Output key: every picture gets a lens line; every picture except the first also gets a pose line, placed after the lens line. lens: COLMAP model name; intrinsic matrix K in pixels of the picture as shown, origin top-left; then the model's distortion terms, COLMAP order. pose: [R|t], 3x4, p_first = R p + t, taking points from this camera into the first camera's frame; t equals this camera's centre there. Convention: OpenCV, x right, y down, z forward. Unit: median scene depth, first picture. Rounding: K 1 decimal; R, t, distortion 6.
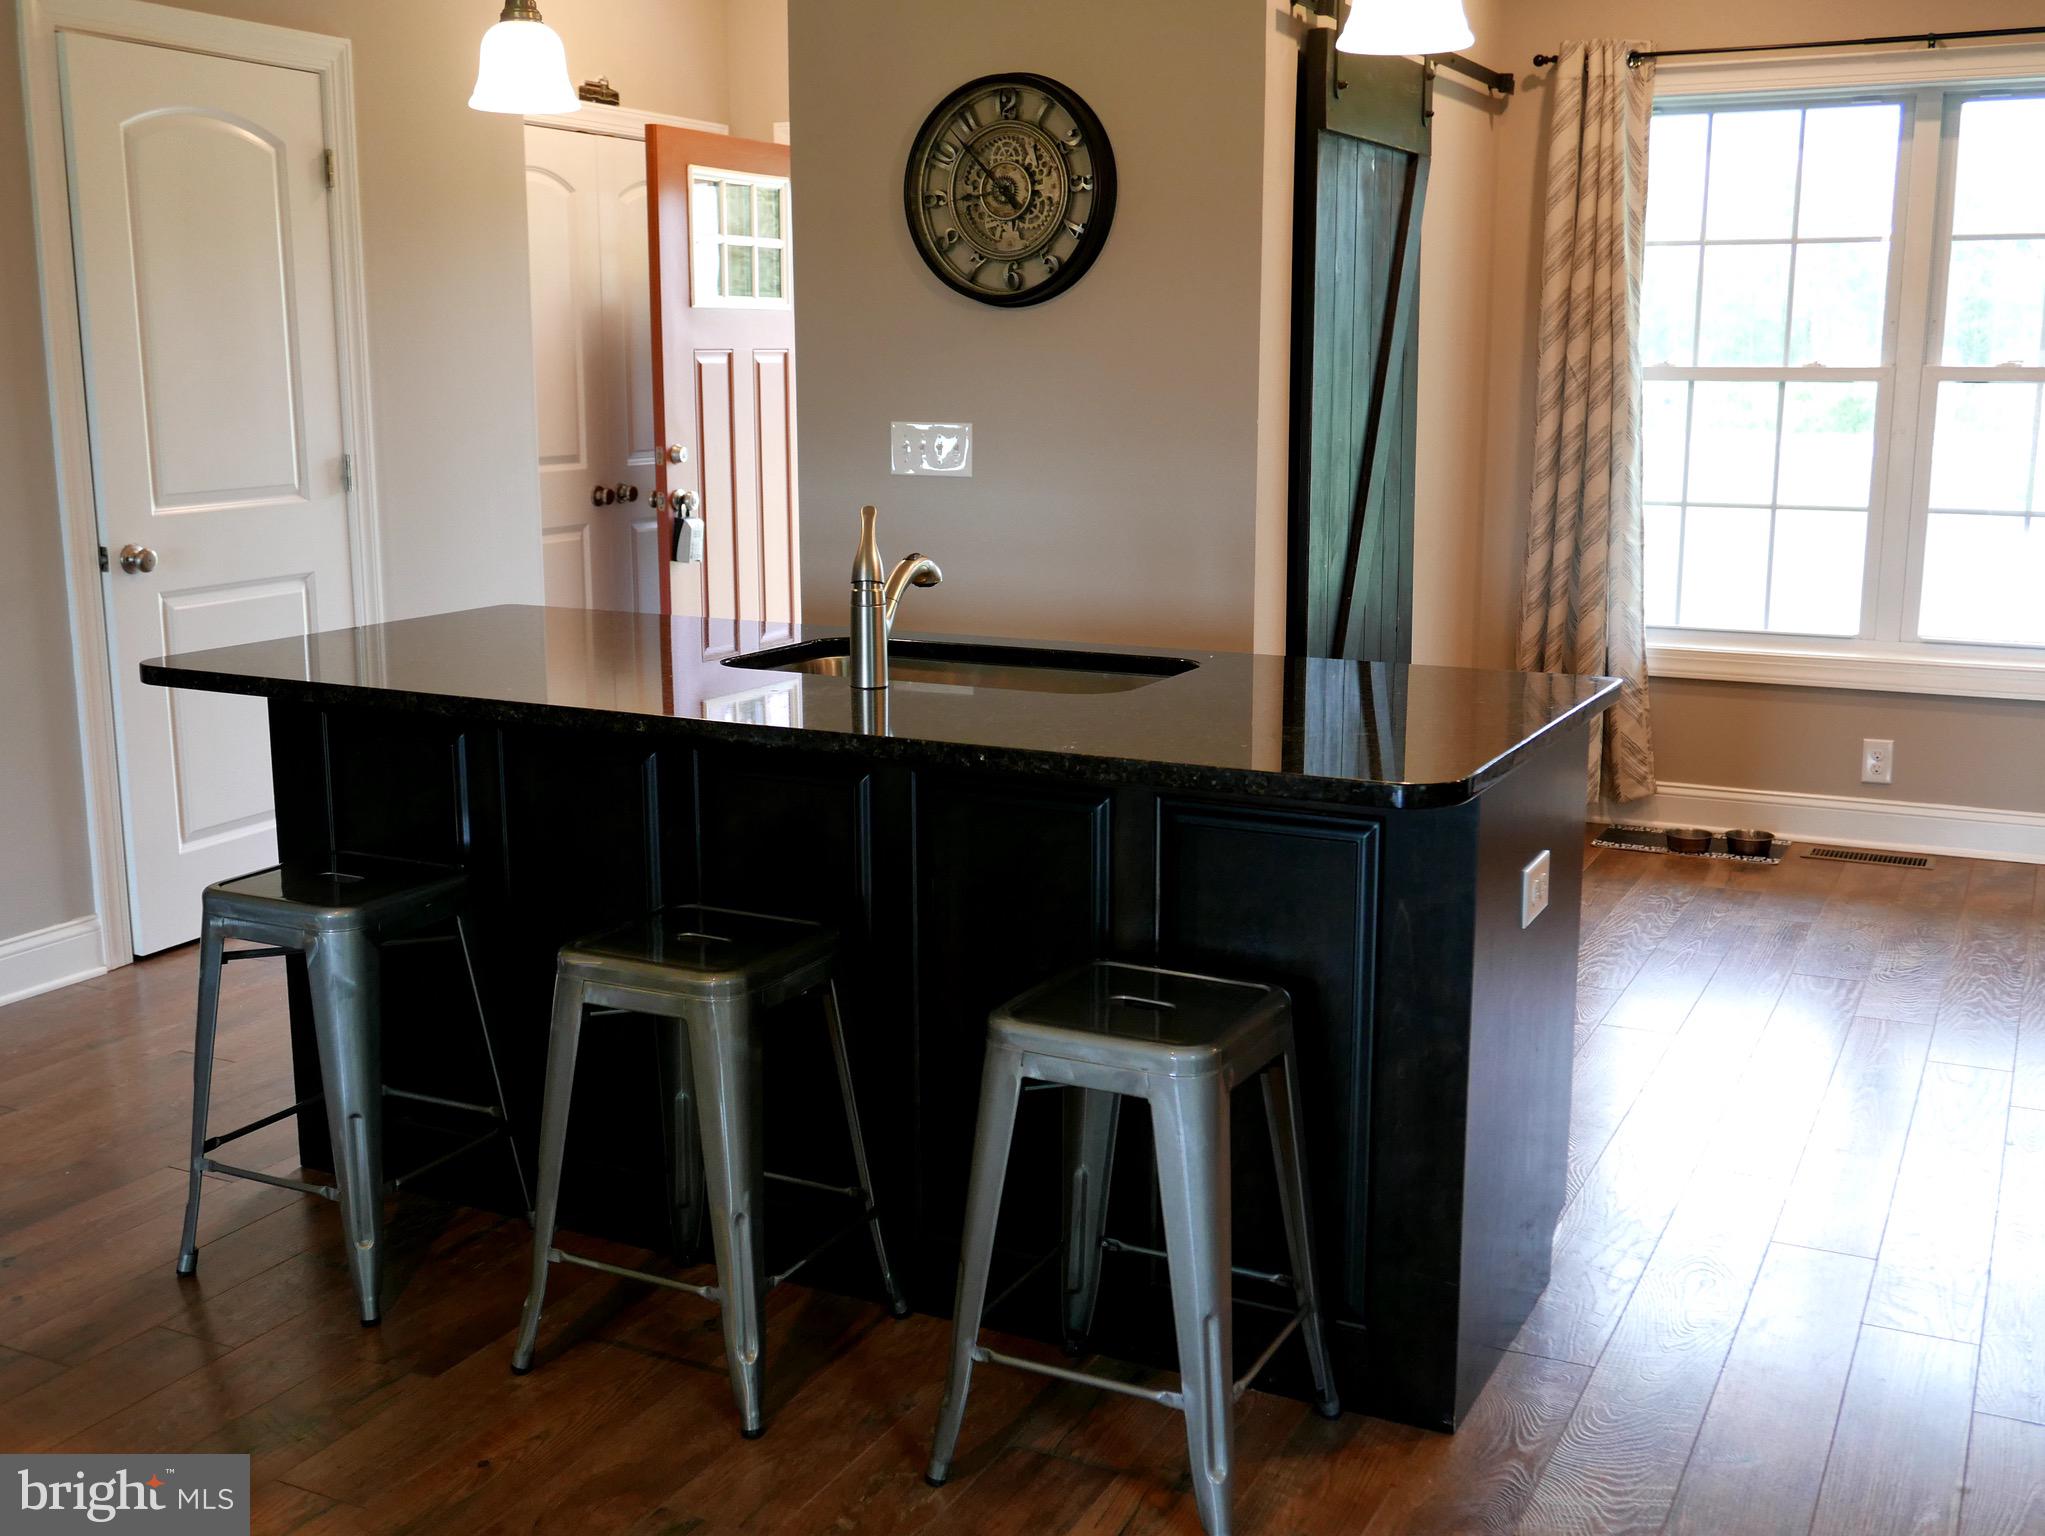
lens RADIAL K [[2078.5, 0, 1022.6], [0, 2078.5, 774.7], [0, 0, 1]] dist [-0.006093, 0.000000]
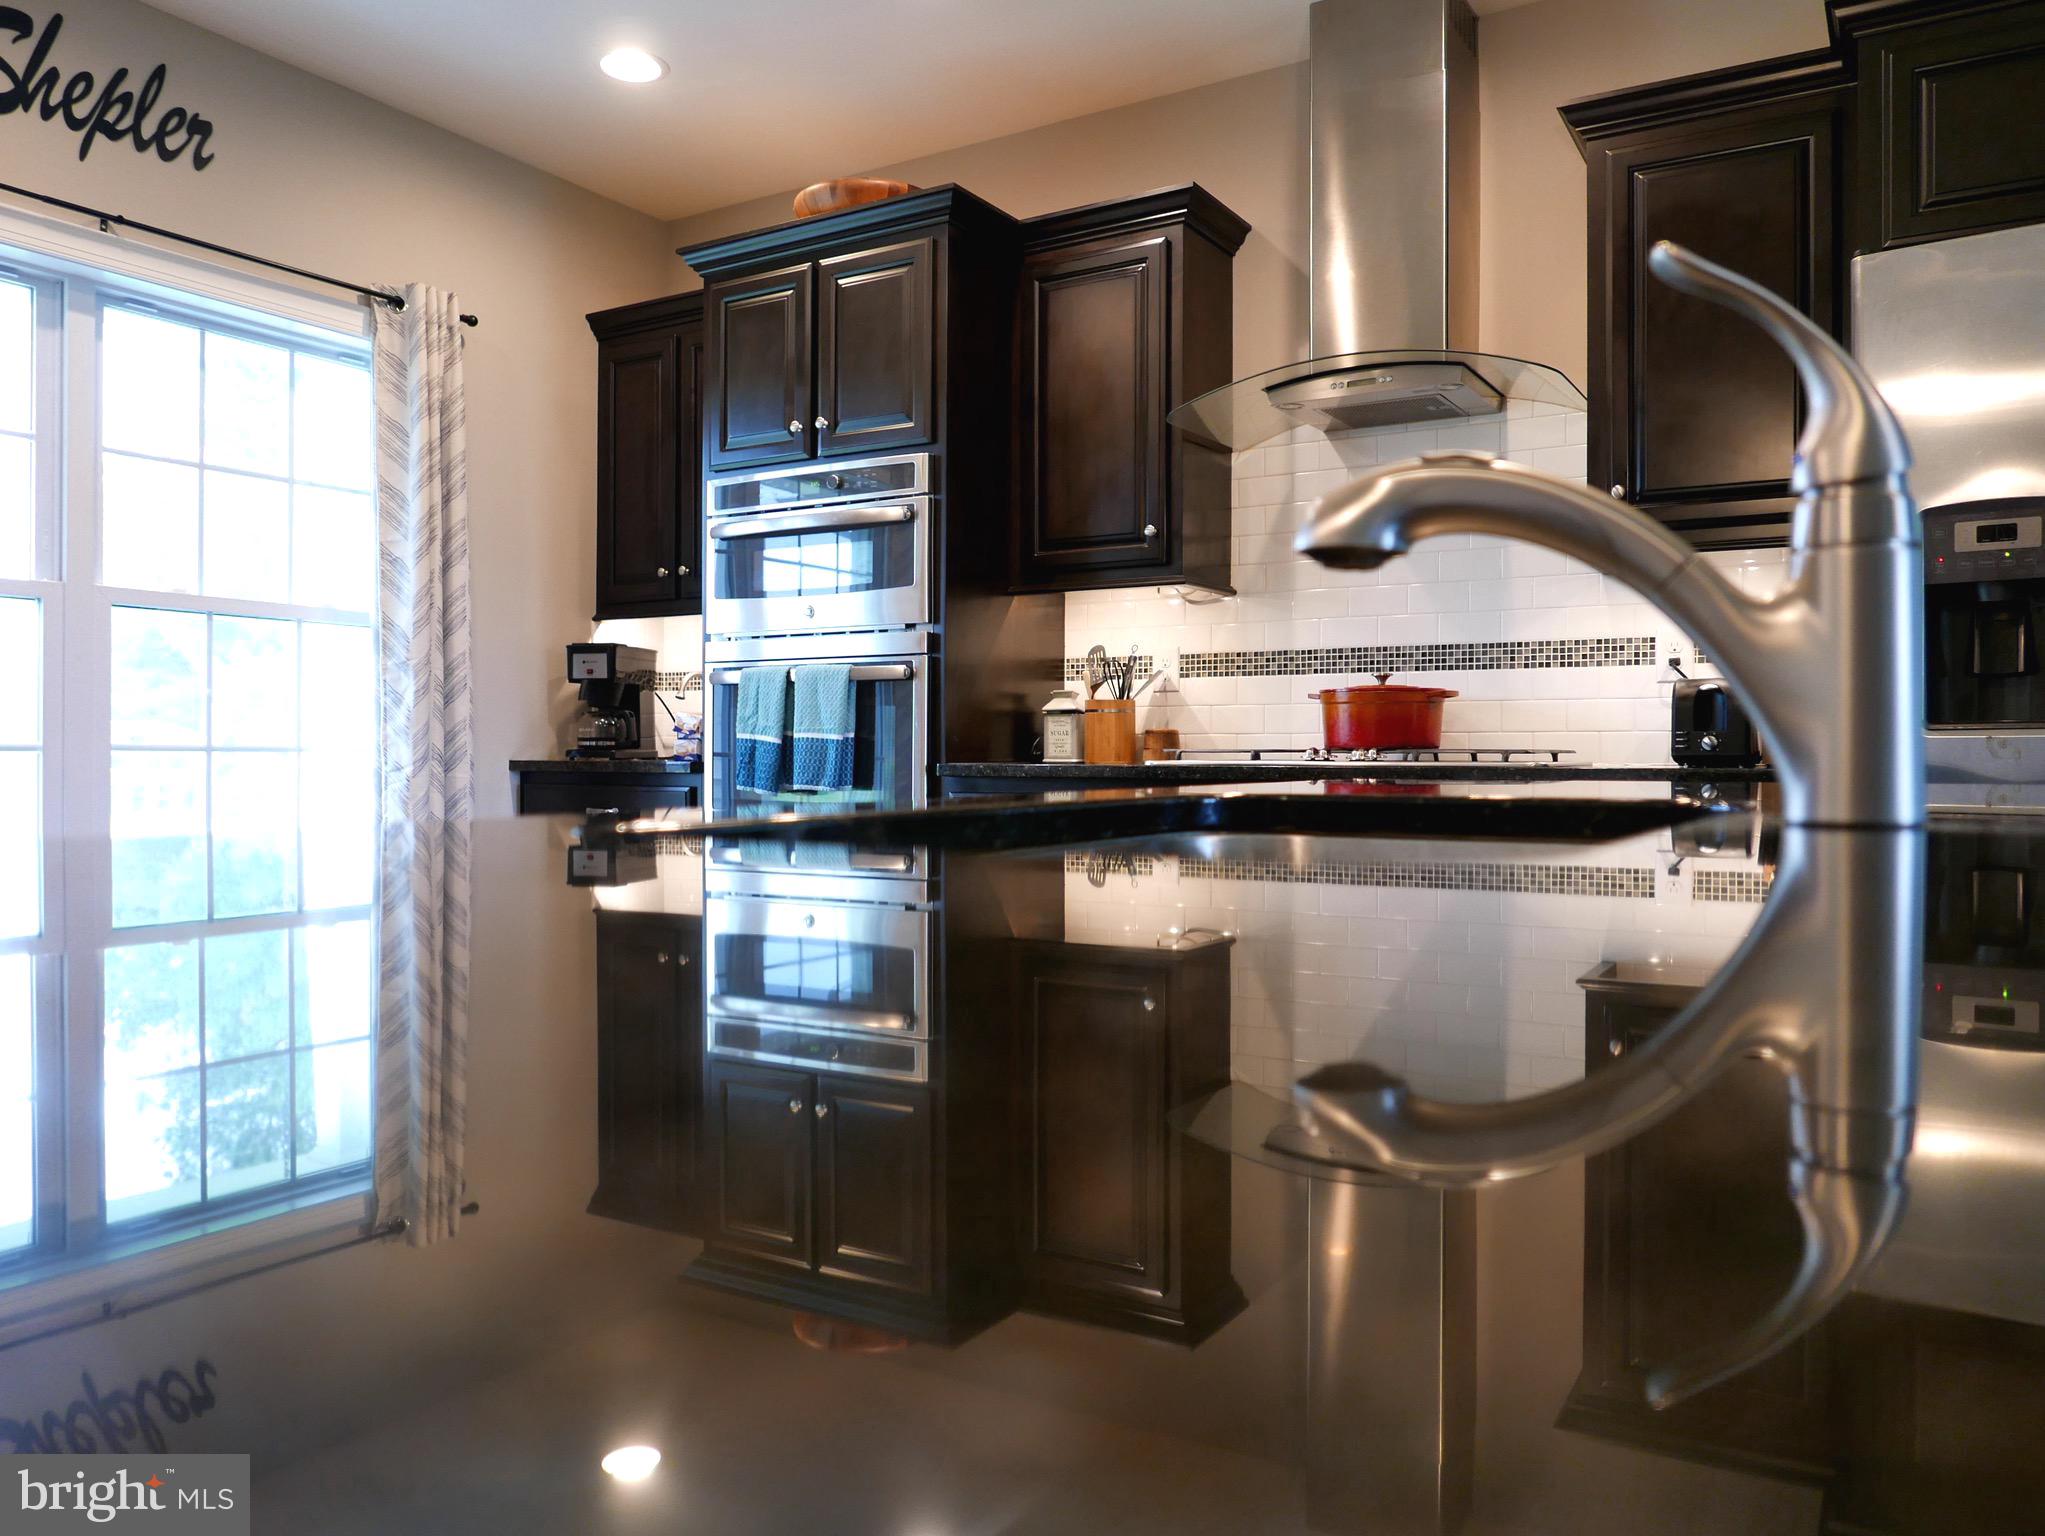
lens RADIAL K [[1472.2, 0, 1026.3], [0, 1472.2, 766.6], [0, 0, 1]] dist [-0.025766, 0.011243]
pose [[0.083473, -0.004308, 0.996501, -0.145743], [0.197046, 0.980317, -0.012268, -0.035989], [-0.976834, 0.197381, 0.082678, 0.567355]]
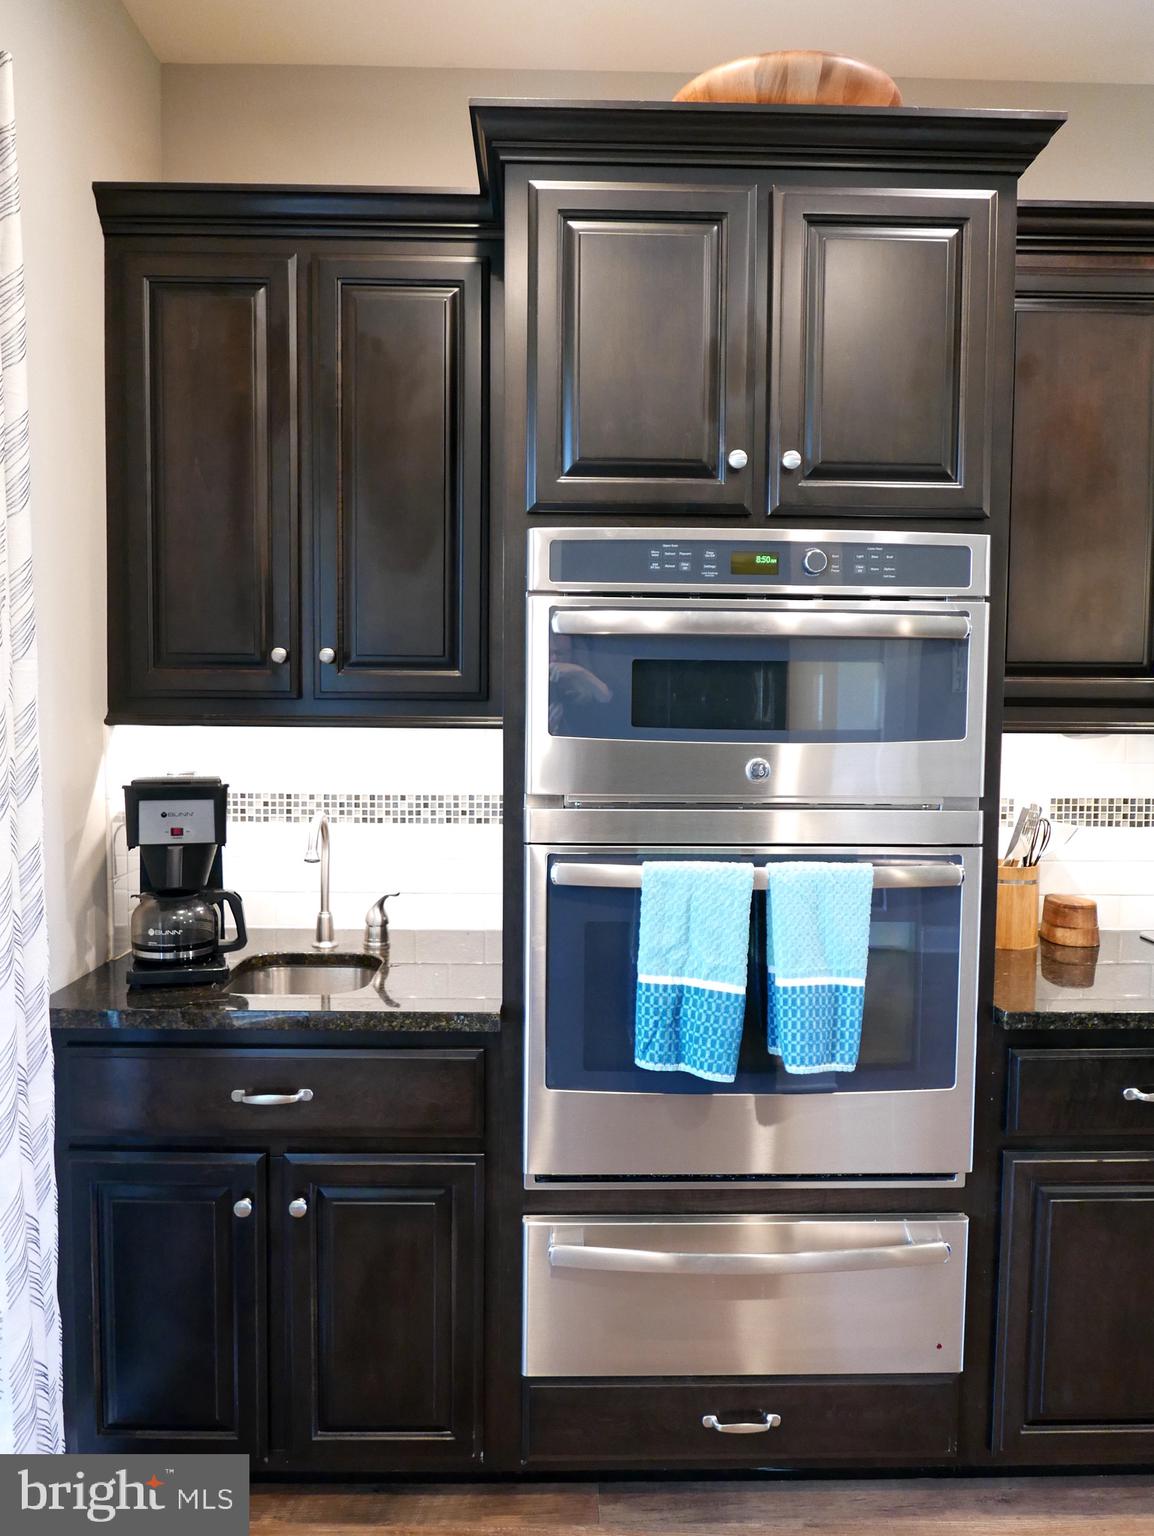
lens RADIAL K [[1105.8, 0, 576.2], [0, 1105.8, 763.3], [0, 0, 1]] dist [-0.025766, 0.011243]
pose [[-0.471329, -0.048286, 0.880634, 0.261790], [0.171988, 0.974299, 0.145473, -0.186186], [-0.865025, 0.220024, -0.450911, 0.884860]]
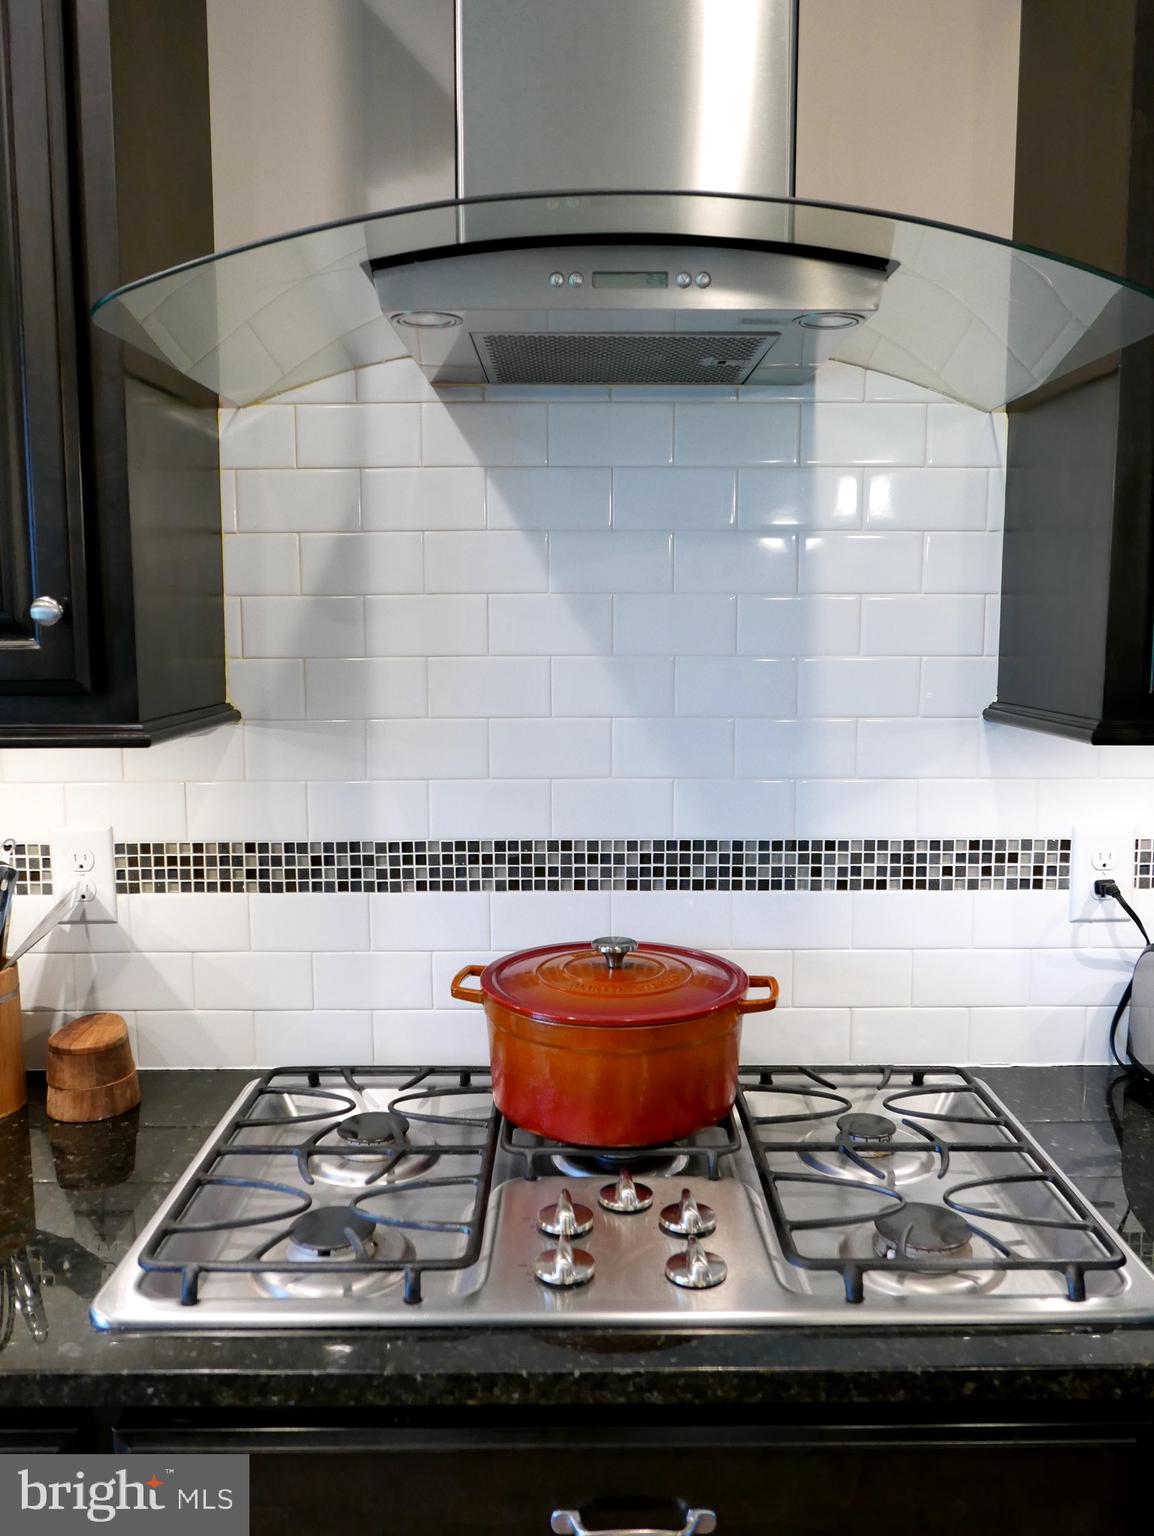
lens RADIAL K [[1197.1, 0, 583.8], [0, 1197.1, 766.5], [0, 0, 1]] dist [-0.046745, -0.005952]
pose [[-0.453713, -0.095051, 0.886064, 0.273127], [0.181450, 0.963613, 0.196283, -0.129379], [-0.872479, 0.249832, -0.419957, 0.558945]]
